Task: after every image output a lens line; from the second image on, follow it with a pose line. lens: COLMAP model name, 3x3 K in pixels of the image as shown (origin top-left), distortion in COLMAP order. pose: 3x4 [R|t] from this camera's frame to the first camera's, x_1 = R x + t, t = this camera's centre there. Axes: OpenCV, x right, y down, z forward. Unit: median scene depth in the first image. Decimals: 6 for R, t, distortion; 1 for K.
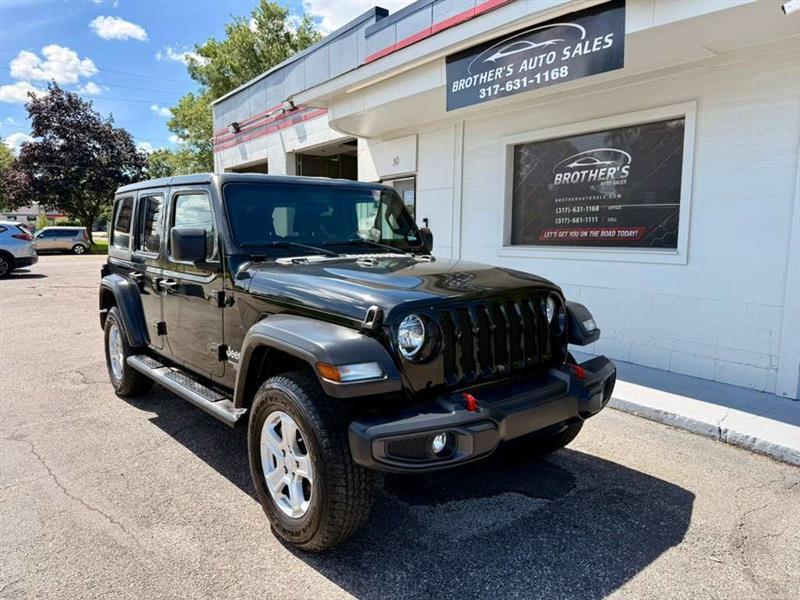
lens RADIAL K [[566.3, 0, 399.7], [0, 566.3, 304.6], [0, 0, 1]] dist [0.016989, -0.032957]
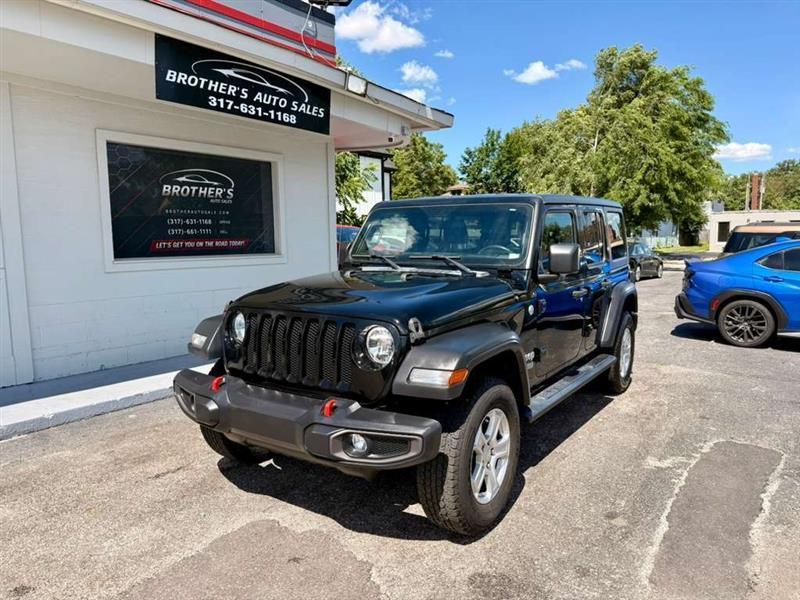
lens RADIAL K [[566.3, 0, 399.7], [0, 566.3, 301.1], [0, 0, 1]] dist [0.016989, -0.032957]
pose [[-0.277709, -0.110893, 0.954243, -0.993963], [0.119000, 0.981694, 0.148715, -0.157852], [-0.953266, 0.154855, -0.259429, 1.099957]]
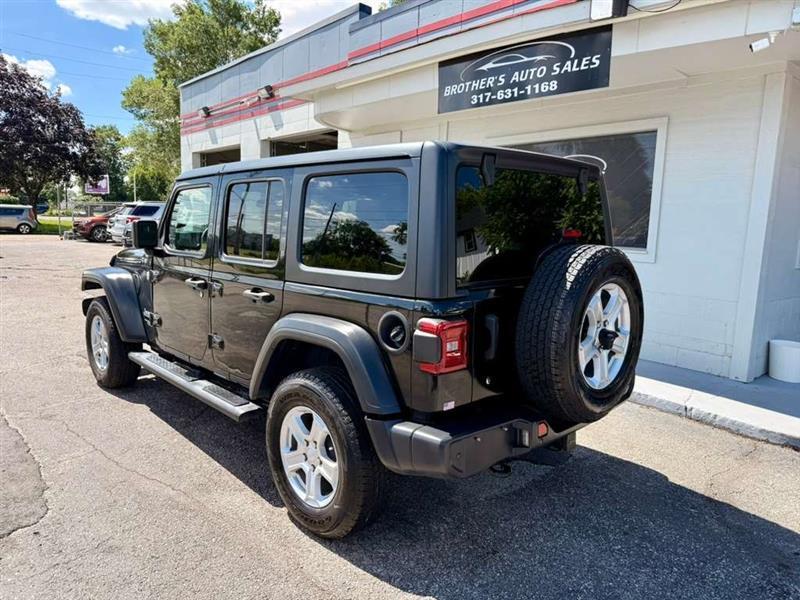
lens RADIAL K [[566.3, 0, 398.2], [0, 566.3, 303.7], [0, 0, 1]] dist [0.016989, -0.032957]
pose [[0.996210, 0.013833, 0.085875, -0.093207], [-0.015718, 0.999649, 0.021313, -0.006068], [-0.085550, -0.022582, 0.996078, -0.075264]]
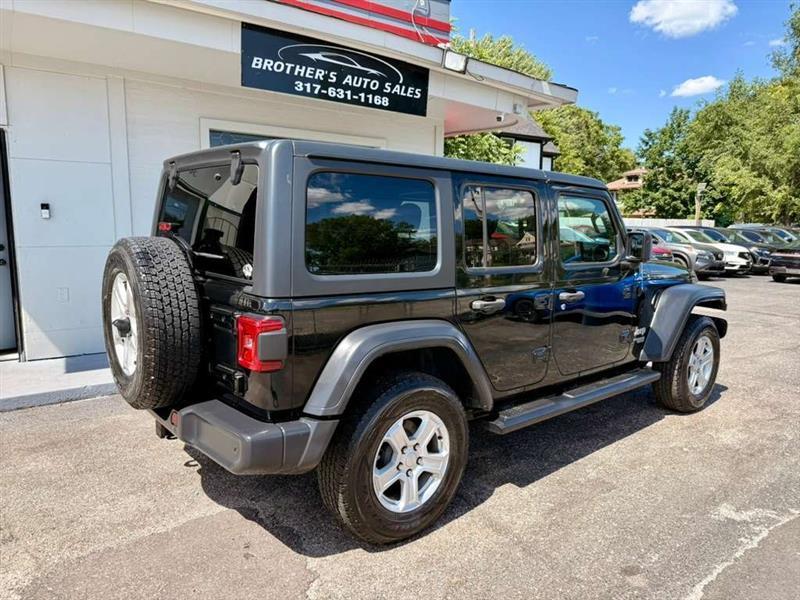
lens RADIAL K [[566.3, 0, 398.5], [0, 566.3, 304.8], [0, 0, 1]] dist [0.016989, -0.032957]
pose [[0.015424, -0.144352, 0.989406, -0.959776], [0.107680, 0.984009, 0.141886, -0.134126], [-0.994066, 0.104351, 0.030721, 0.922830]]
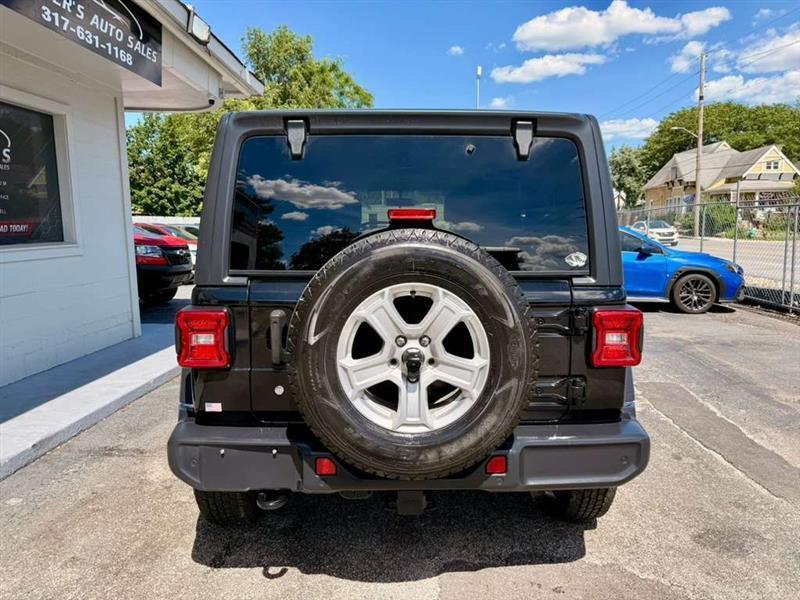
lens RADIAL K [[566.3, 0, 401.9], [0, 566.3, 300.4], [0, 0, 1]] dist [0.016989, -0.032957]
pose [[-0.774184, -0.079550, 0.627942, -0.665243], [0.084594, 0.970167, 0.227199, -0.182113], [-0.627283, 0.229014, -0.744358, 1.432742]]
